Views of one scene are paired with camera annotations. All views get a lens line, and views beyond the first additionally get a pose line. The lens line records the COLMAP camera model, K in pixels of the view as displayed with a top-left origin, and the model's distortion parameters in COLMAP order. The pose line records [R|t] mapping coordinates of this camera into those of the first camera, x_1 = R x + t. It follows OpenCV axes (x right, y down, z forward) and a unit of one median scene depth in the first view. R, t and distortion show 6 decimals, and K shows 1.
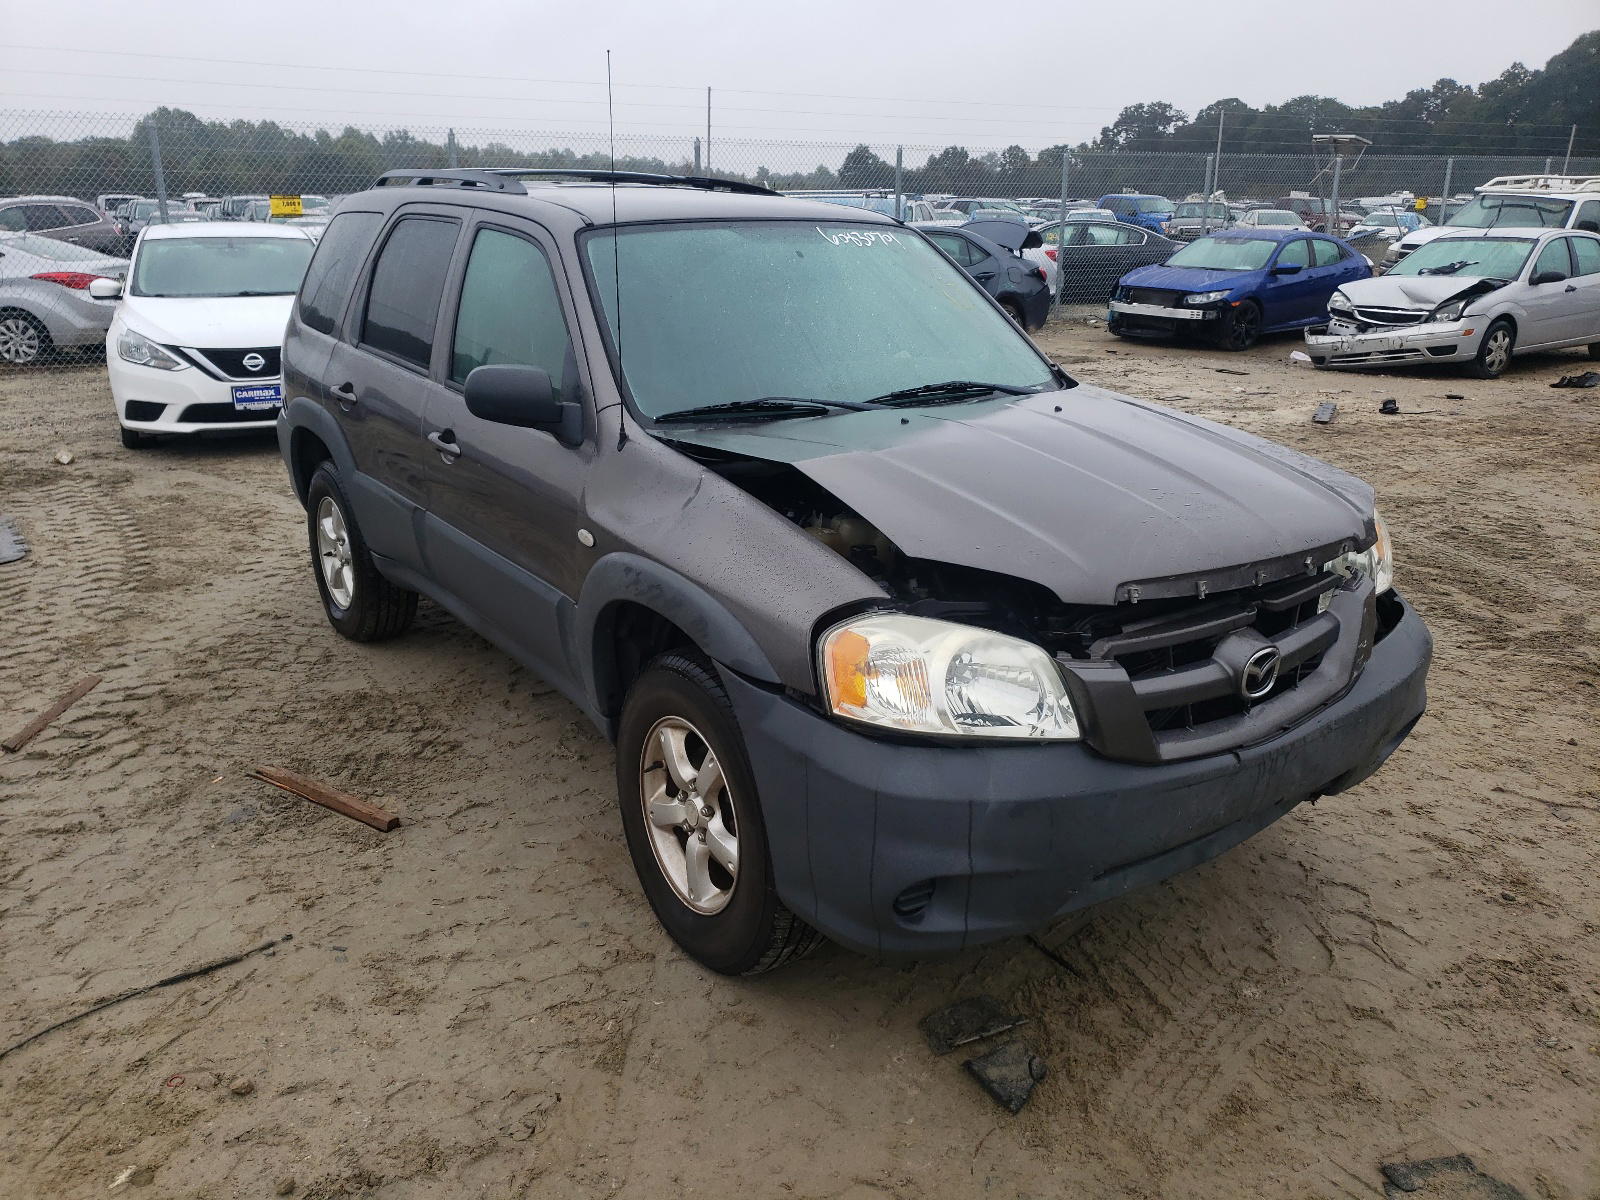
lens RADIAL K [[1232.6, 0, 800.0], [0, 1232.6, 600.0], [0, 0, 1]] dist [0.016779, 0.042286]
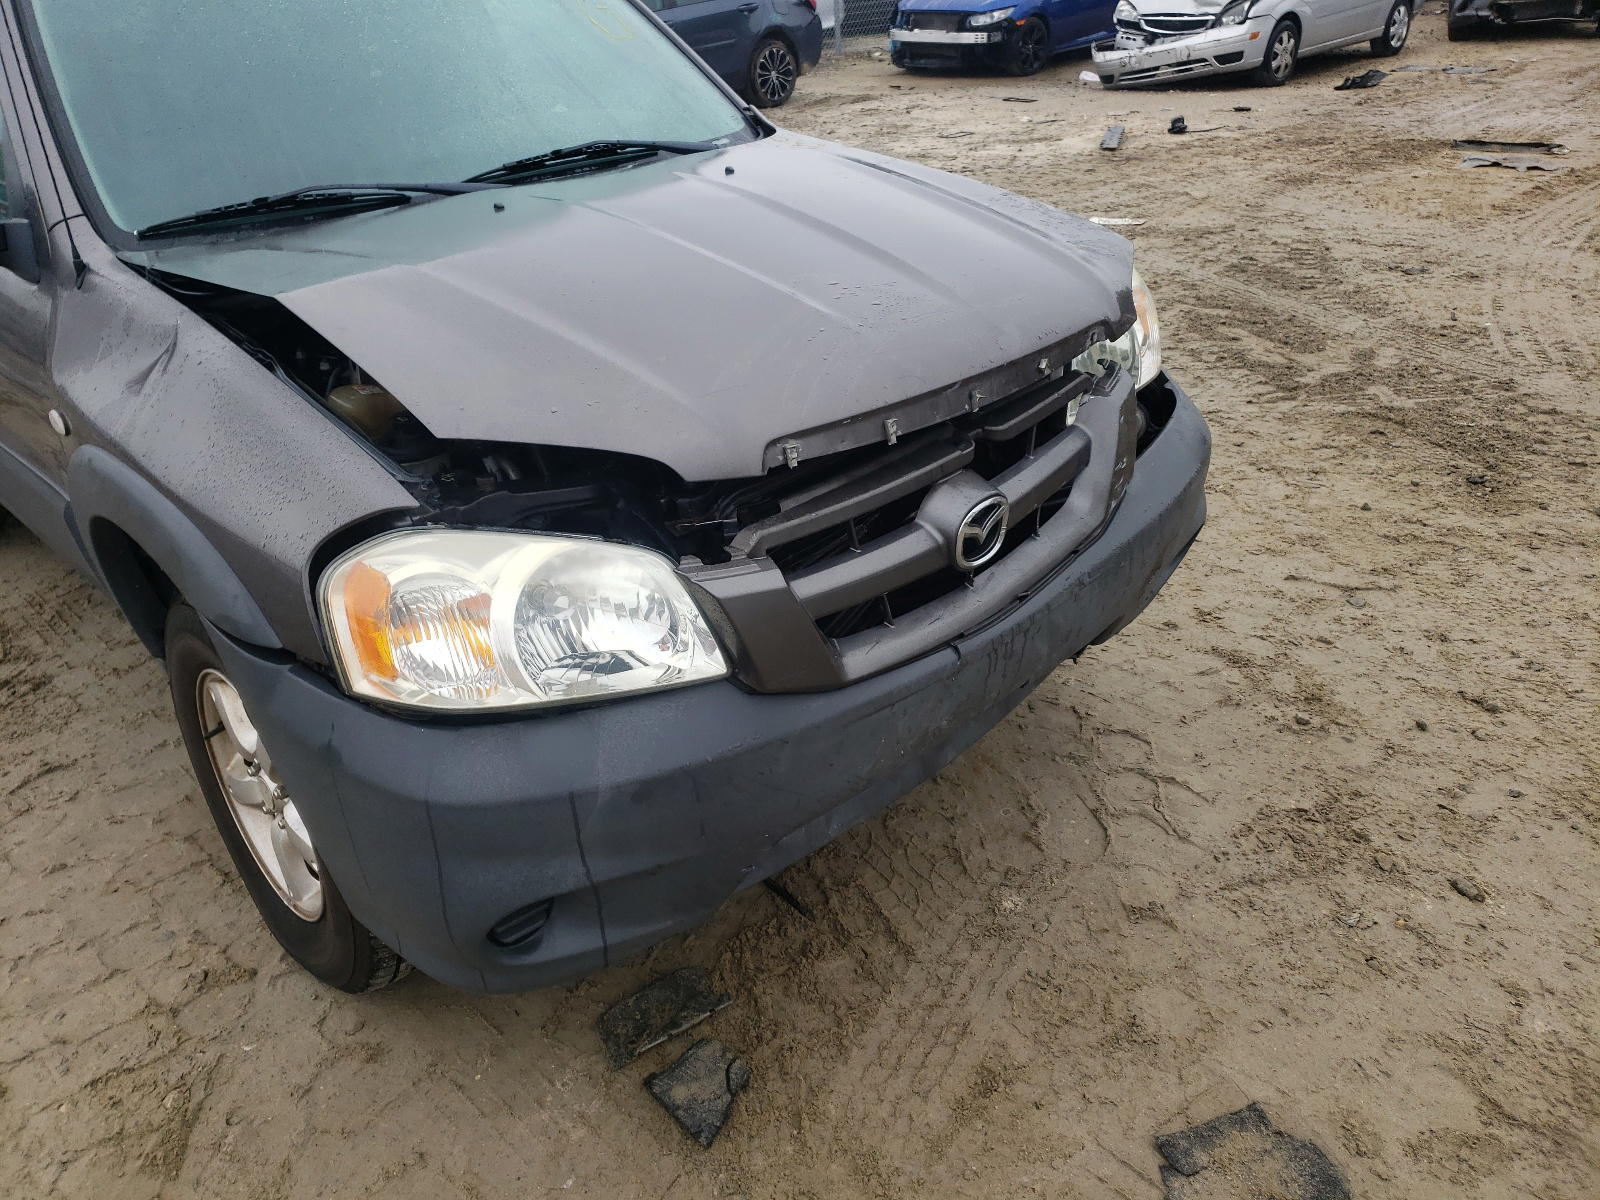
lens RADIAL K [[1176.0, 0, 800.0], [0, 1176.0, 600.0], [0, 0, 1]] dist [-0.002886, 0.035515]
pose [[0.986766, -0.125403, 0.102794, 0.157834], [0.102672, 0.973887, 0.202489, -0.044754], [-0.125503, -0.189256, 0.973874, 0.277901]]
